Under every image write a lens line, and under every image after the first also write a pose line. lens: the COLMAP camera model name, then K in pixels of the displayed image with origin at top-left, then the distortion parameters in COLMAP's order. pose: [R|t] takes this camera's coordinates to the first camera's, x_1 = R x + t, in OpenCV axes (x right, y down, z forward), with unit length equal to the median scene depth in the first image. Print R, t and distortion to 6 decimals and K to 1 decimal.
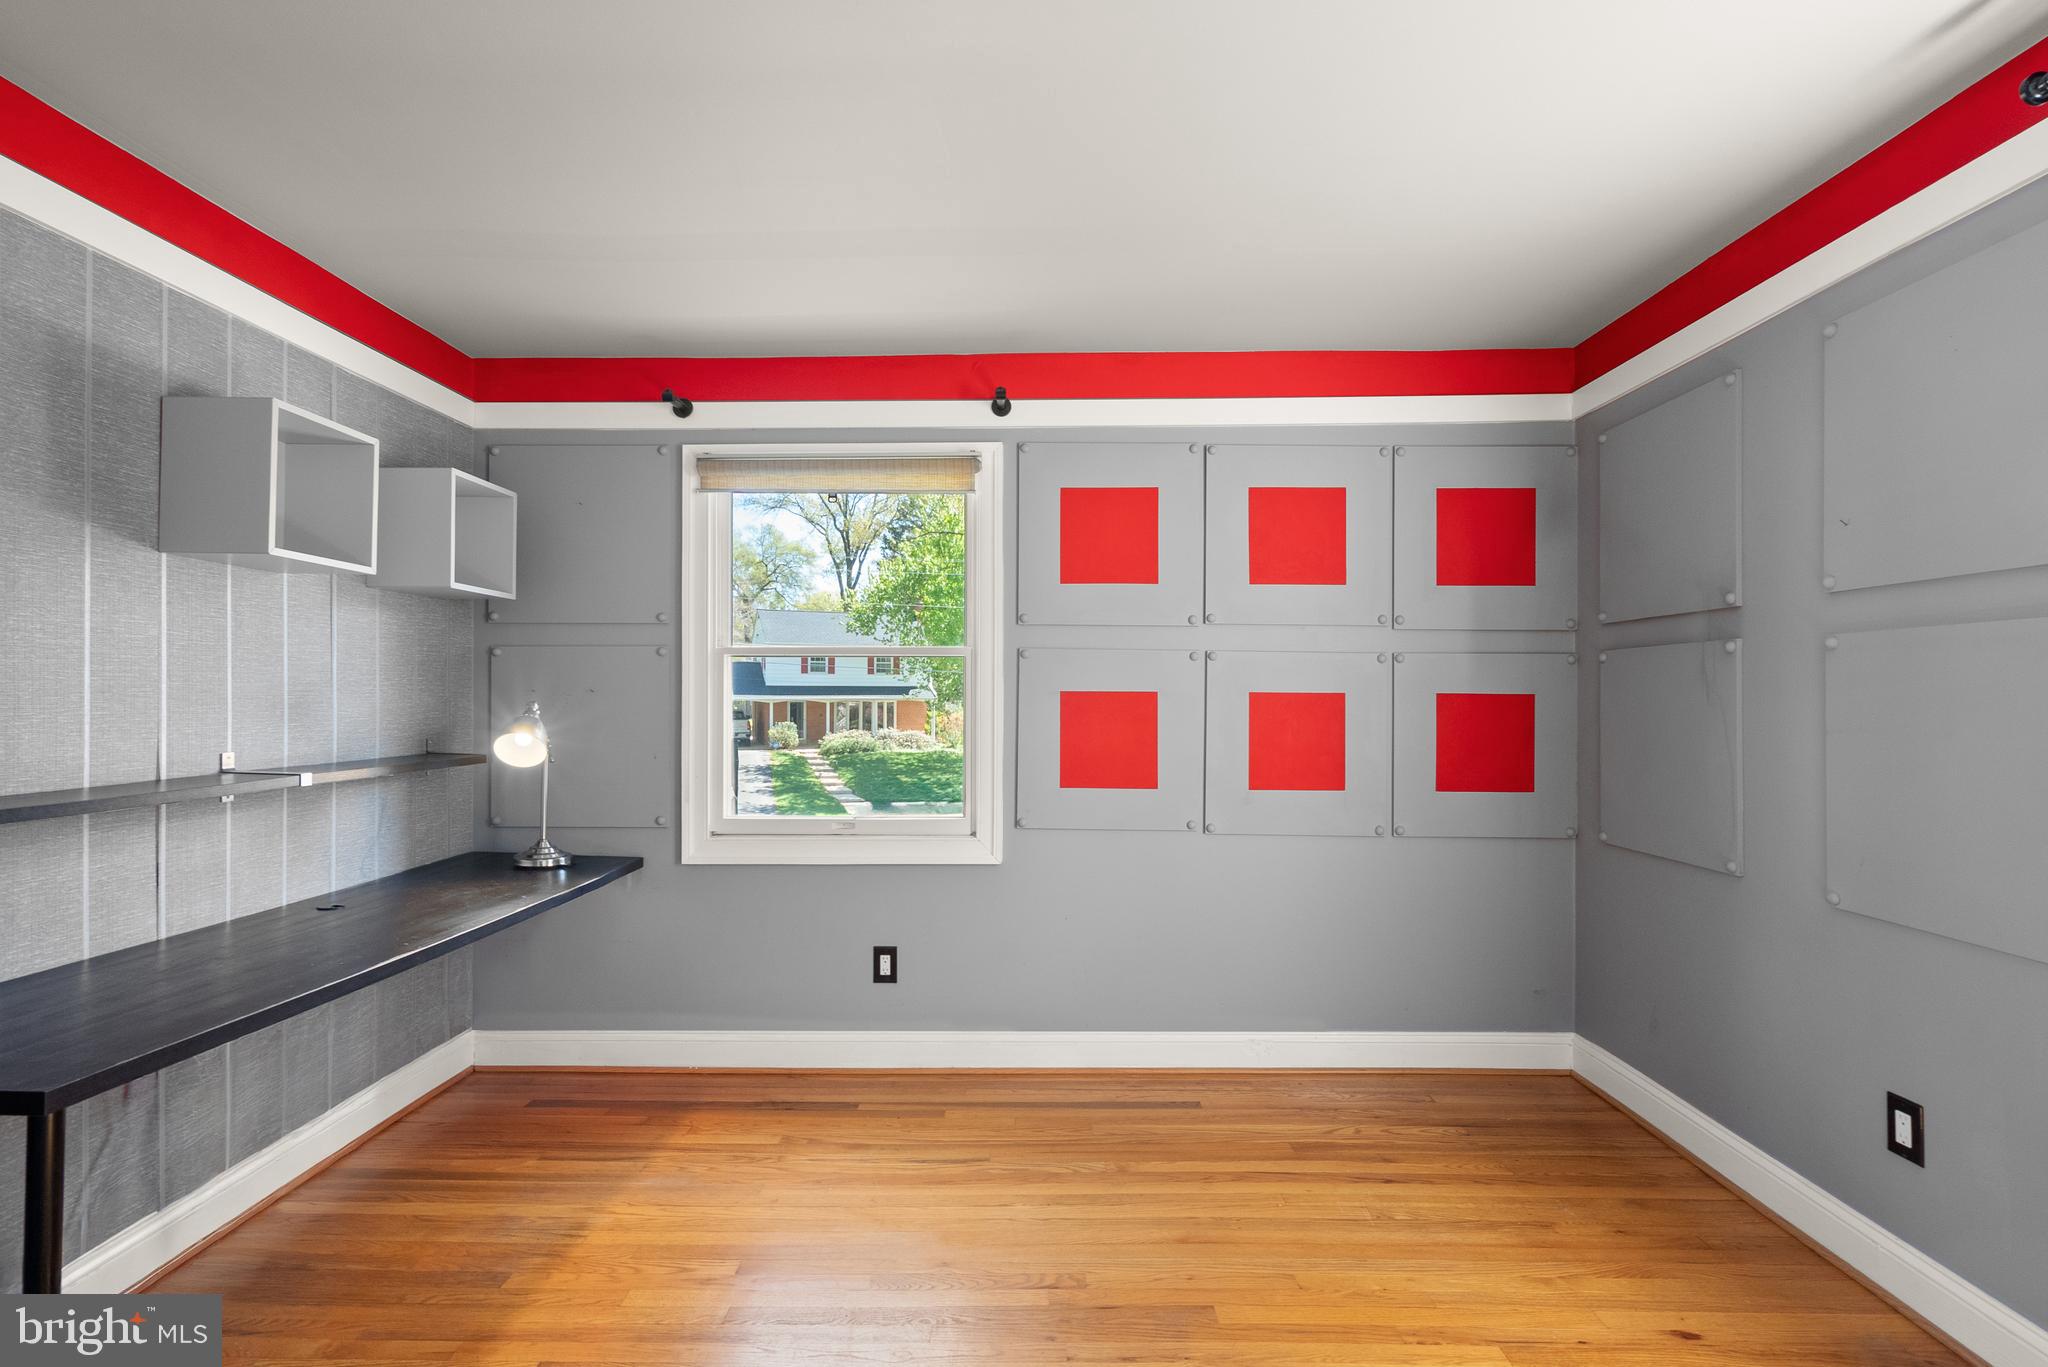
lens RADIAL K [[972.4, 0, 1023.2], [0, 972.4, 688.8], [0, 0, 1]] dist [0.000341, 0.000020]
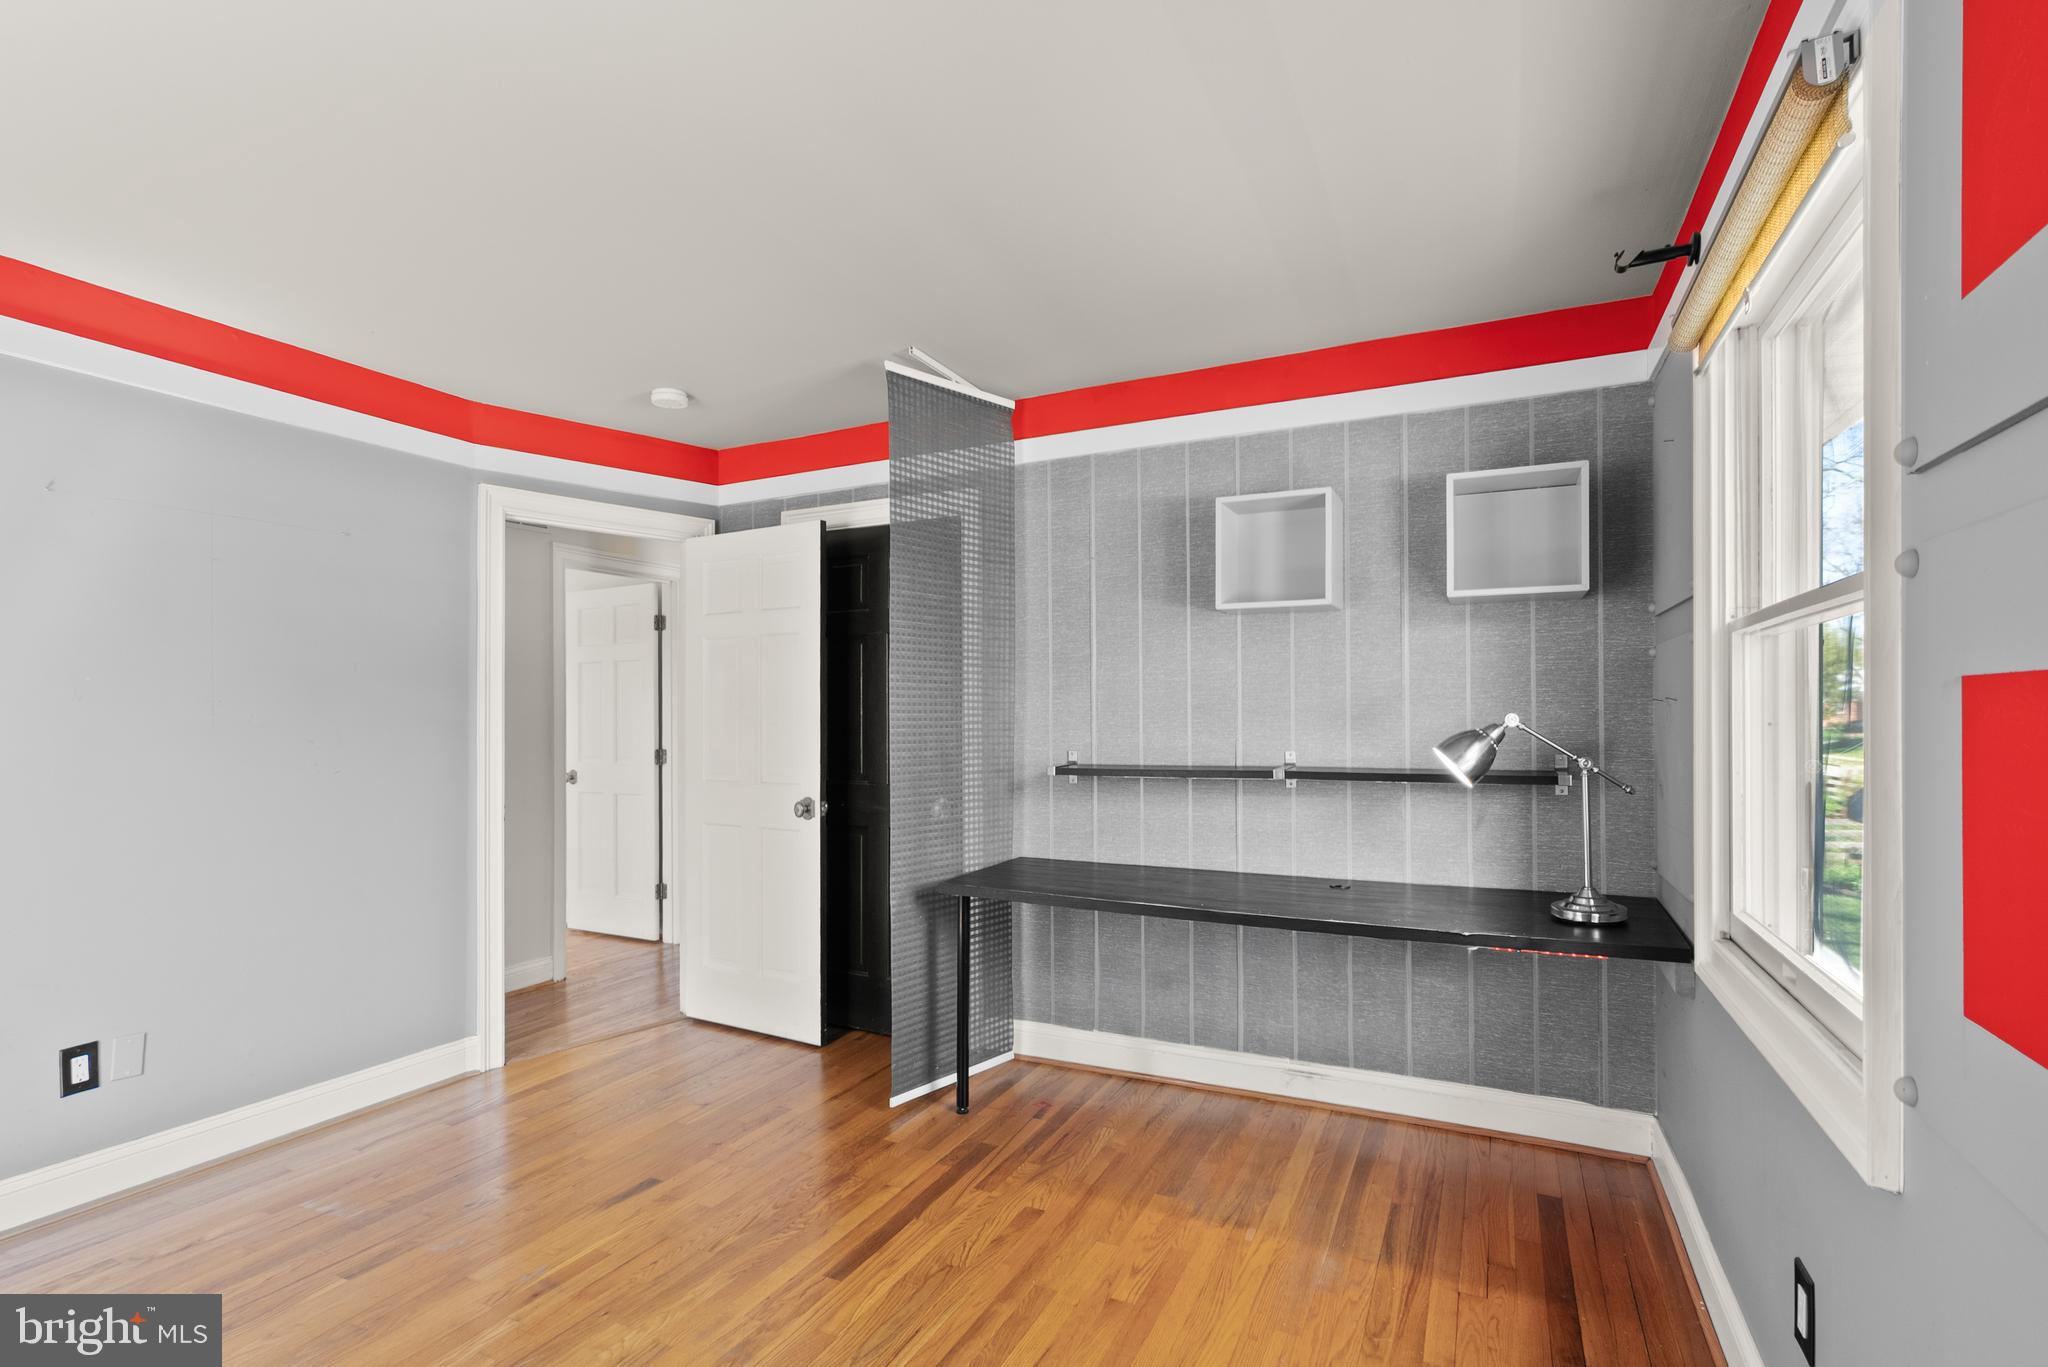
lens RADIAL K [[972.4, 0, 999.6], [0, 972.4, 706.3], [0, 0, 1]] dist [0.000341, 0.000020]
pose [[-0.435323, -0.008462, -0.900234, 0.539185], [0.009261, 0.999861, -0.013876, 0.016590], [0.900227, -0.014378, -0.435184, 1.133061]]
